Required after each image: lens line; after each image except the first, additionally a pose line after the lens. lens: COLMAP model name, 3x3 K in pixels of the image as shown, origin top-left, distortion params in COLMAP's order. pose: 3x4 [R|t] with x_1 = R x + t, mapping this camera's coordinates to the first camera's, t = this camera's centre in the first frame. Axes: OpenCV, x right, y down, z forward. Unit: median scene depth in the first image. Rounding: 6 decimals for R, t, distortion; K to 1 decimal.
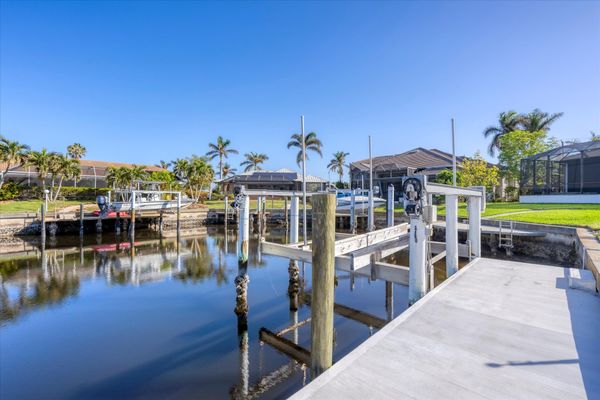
lens RADIAL K [[270.7, 0, 297.4], [0, 270.7, 199.5], [0, 0, 1]] dist [-0.003830, -0.000289]
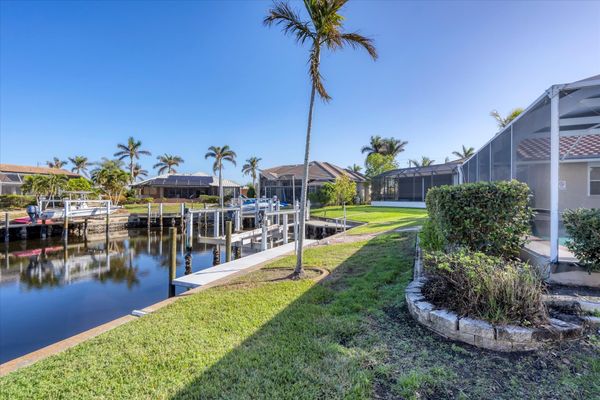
lens RADIAL K [[275.4, 0, 296.5], [0, 275.4, 196.9], [0, 0, 1]] dist [-0.001104, 0.000053]
pose [[0.955327, -0.001953, 0.295545, -0.012685], [0.002048, 0.999998, -0.000012, -0.032071], [-0.295544, 0.000617, 0.955329, -0.275075]]
